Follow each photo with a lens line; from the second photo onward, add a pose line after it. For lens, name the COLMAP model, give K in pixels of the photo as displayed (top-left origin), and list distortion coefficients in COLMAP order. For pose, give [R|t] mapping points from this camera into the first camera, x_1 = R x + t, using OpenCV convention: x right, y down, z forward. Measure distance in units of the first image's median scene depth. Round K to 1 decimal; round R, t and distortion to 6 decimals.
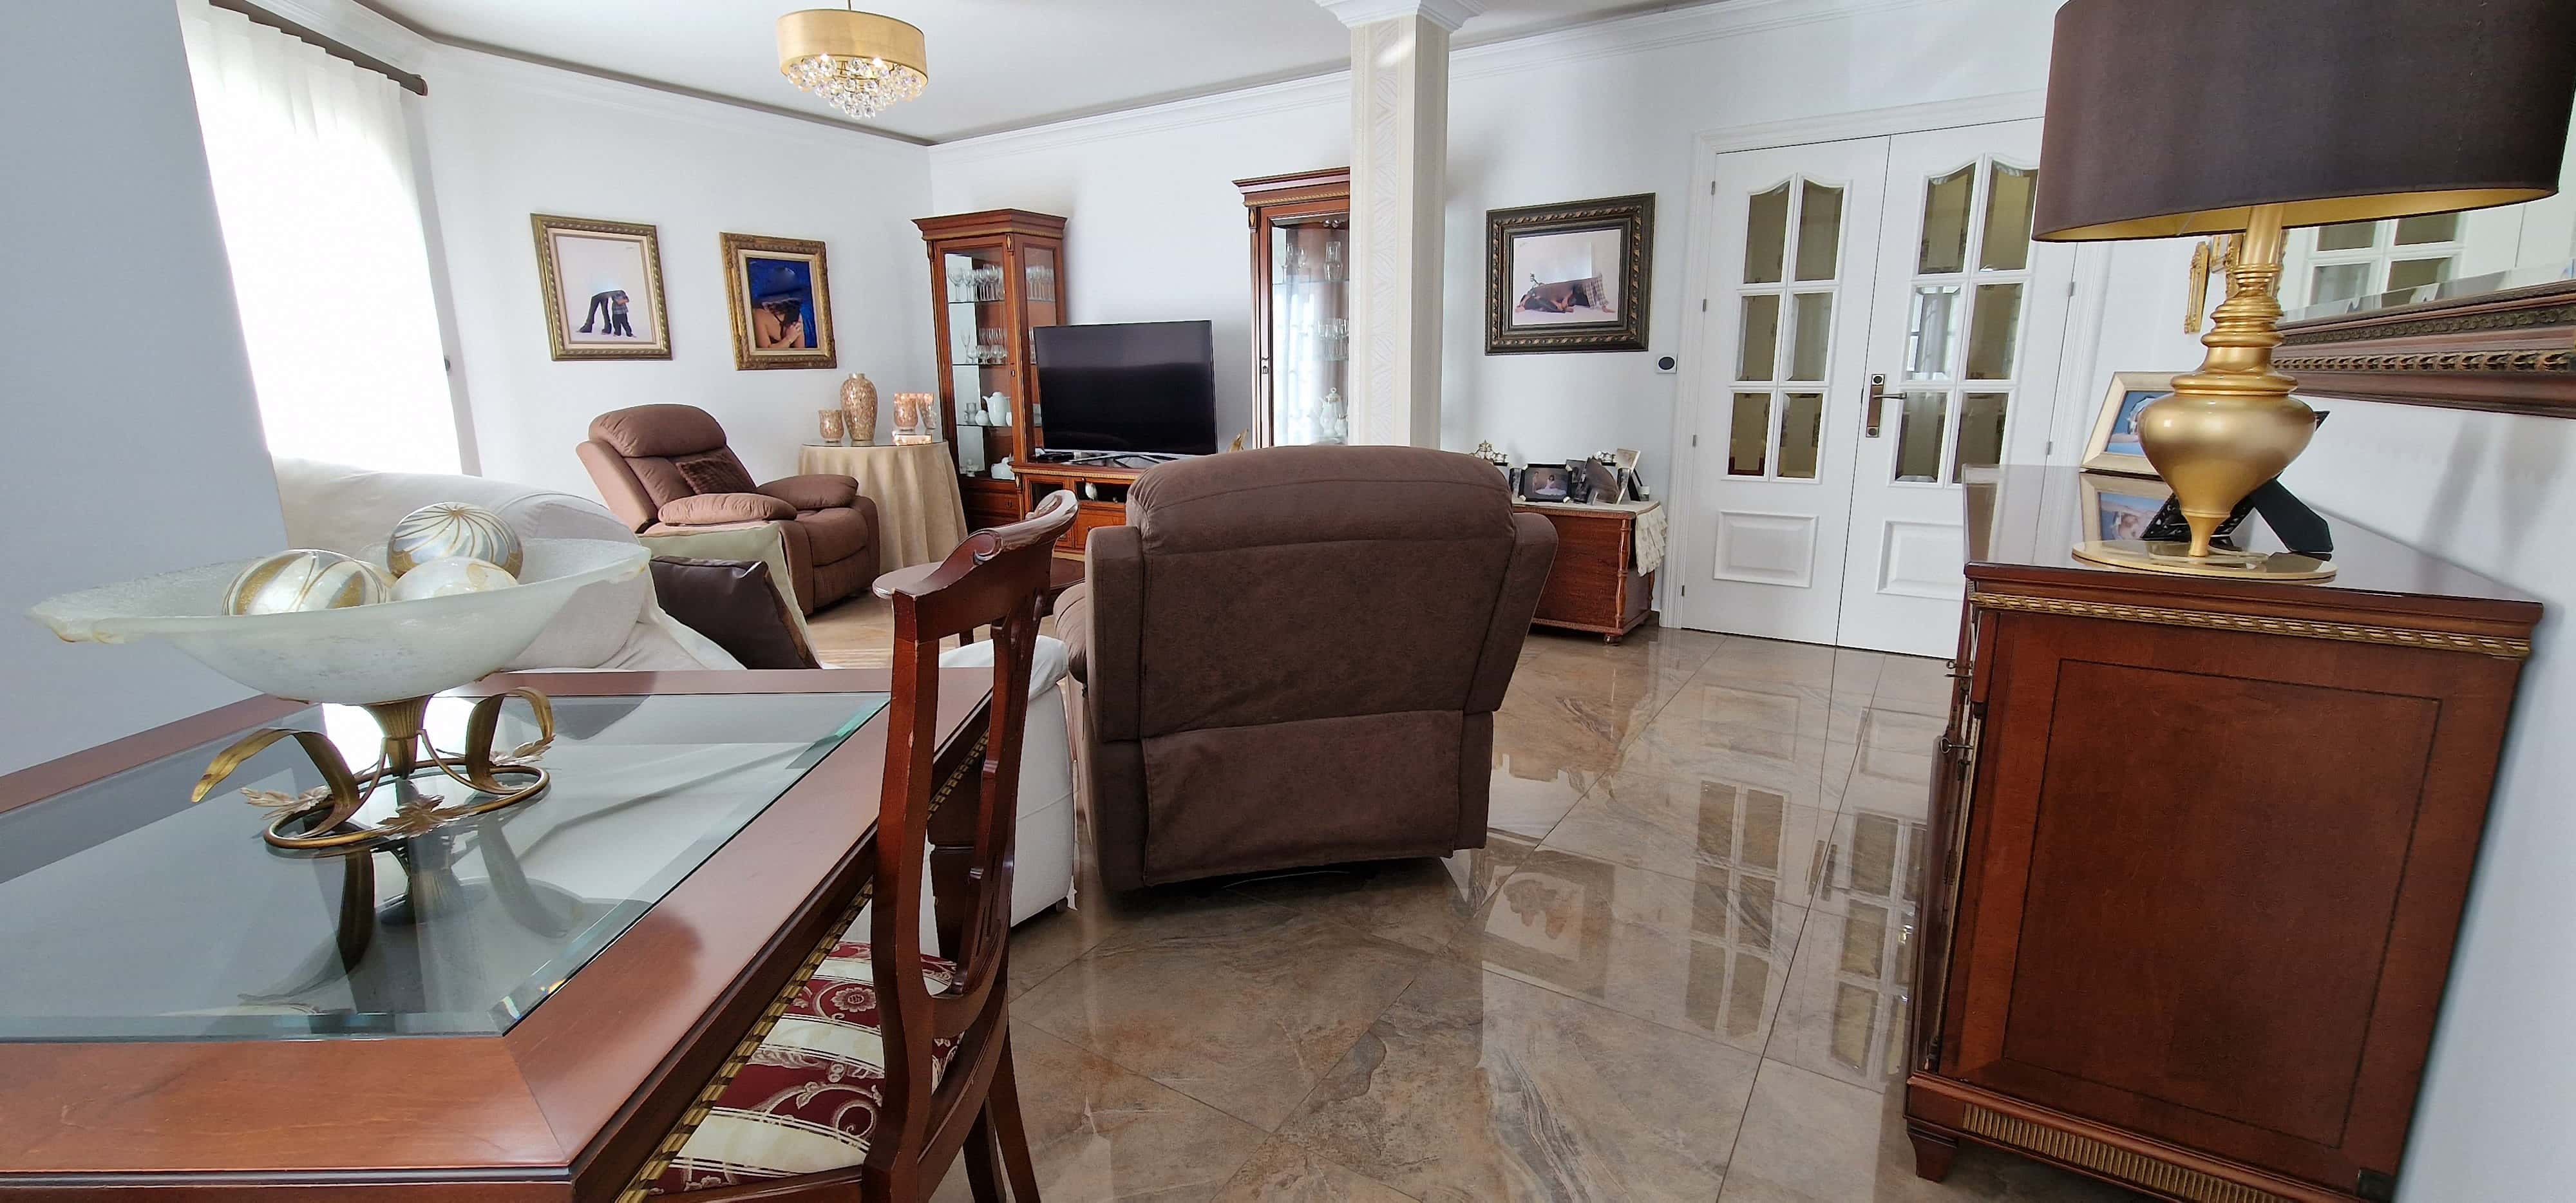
lens RADIAL K [[1055.2, 0, 1281.5], [0, 1055.2, 598.2], [0, 0, 1]] dist [0.005710, -0.004542]
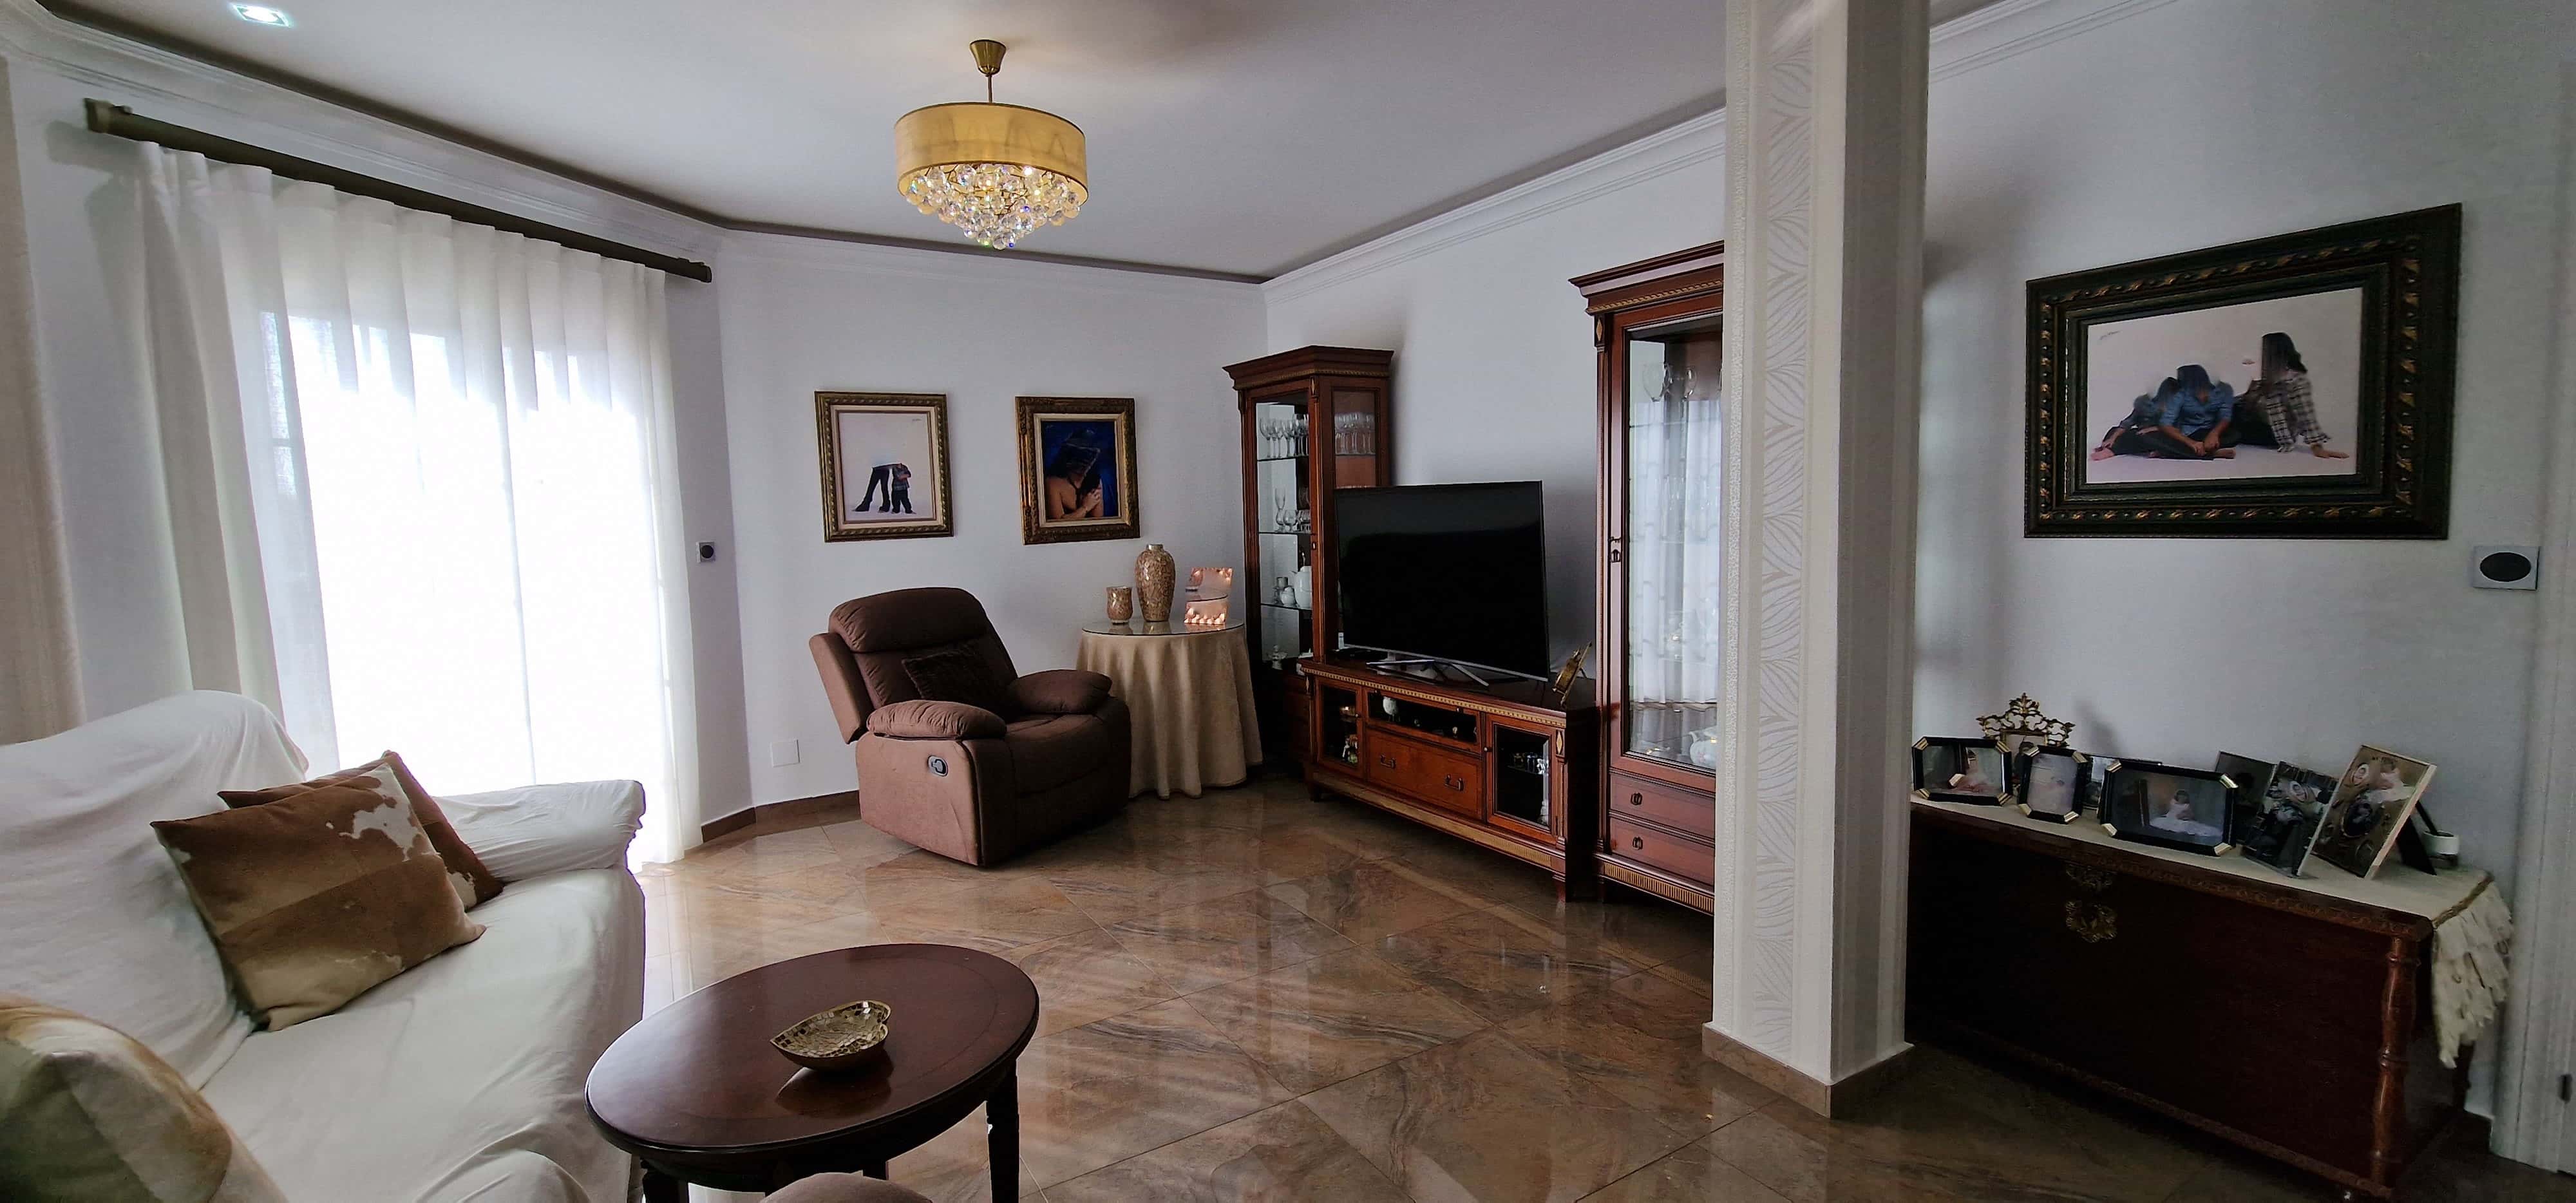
lens RADIAL K [[1055.2, 0, 1280.8], [0, 1055.2, 598.0], [0, 0, 1]] dist [0.005710, -0.004542]
pose [[0.900630, 0.024557, -0.433892, 0.080906], [-0.074647, 0.992305, -0.098783, -0.111266], [0.428127, 0.121356, 0.895533, 0.334651]]
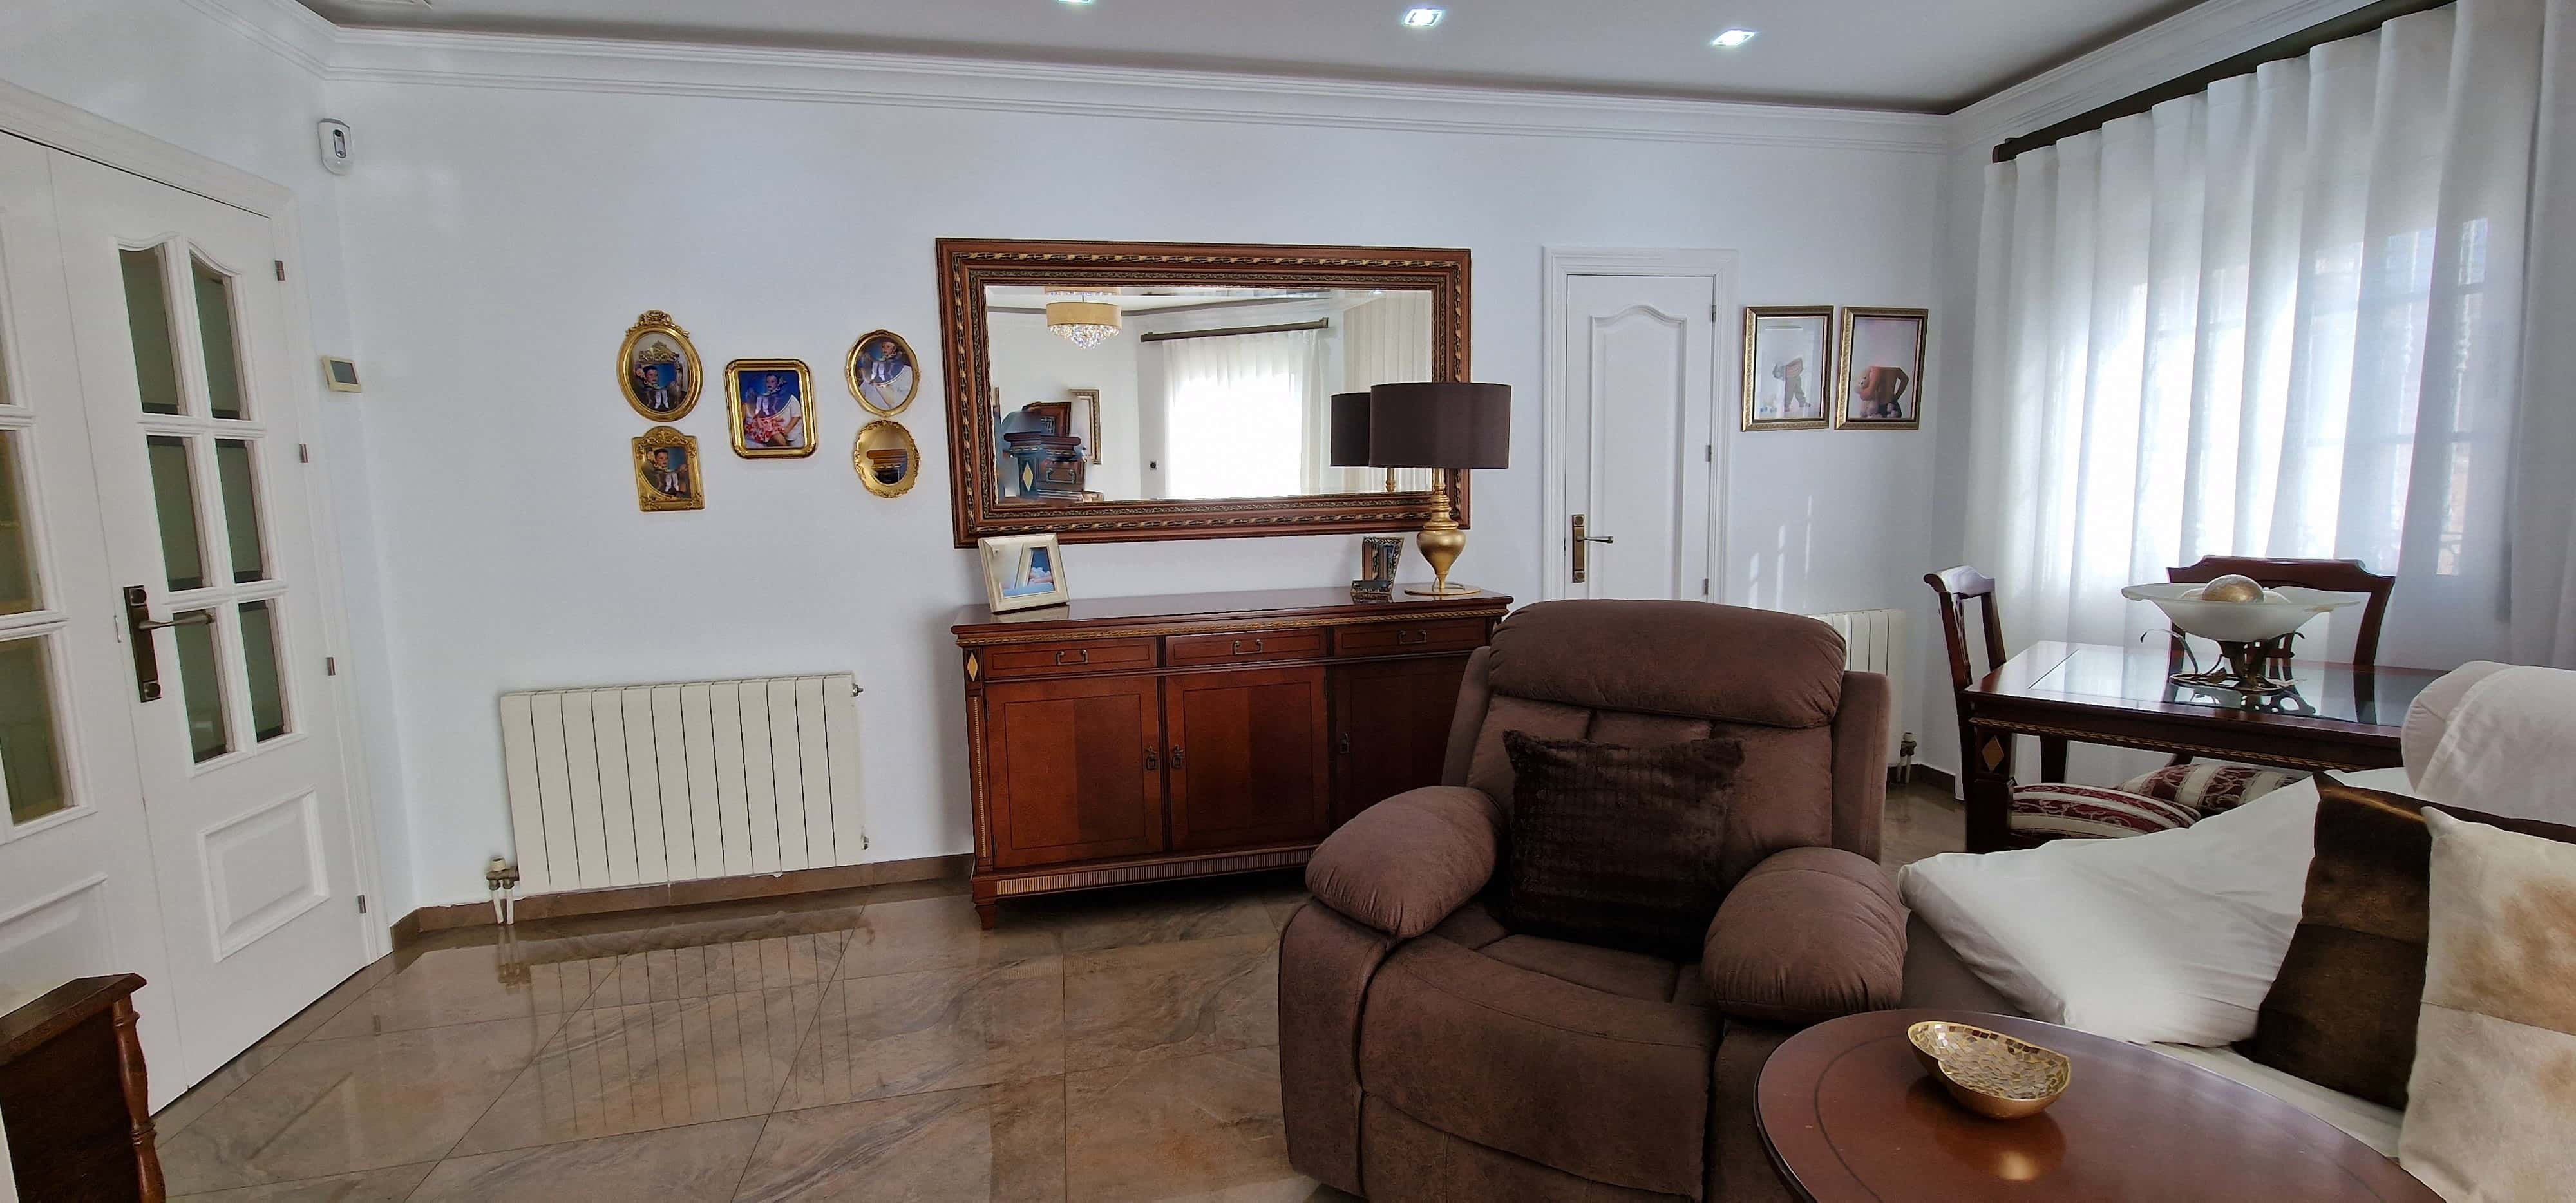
lens RADIAL K [[1055.2, 0, 1280.9], [0, 1055.2, 591.3], [0, 0, 1]] dist [0.005710, -0.004542]
pose [[-0.709912, -0.054888, 0.702148, -0.190676], [0.175983, 0.951509, 0.252310, -0.193411], [-0.681949, 0.302684, -0.665829, 0.767291]]
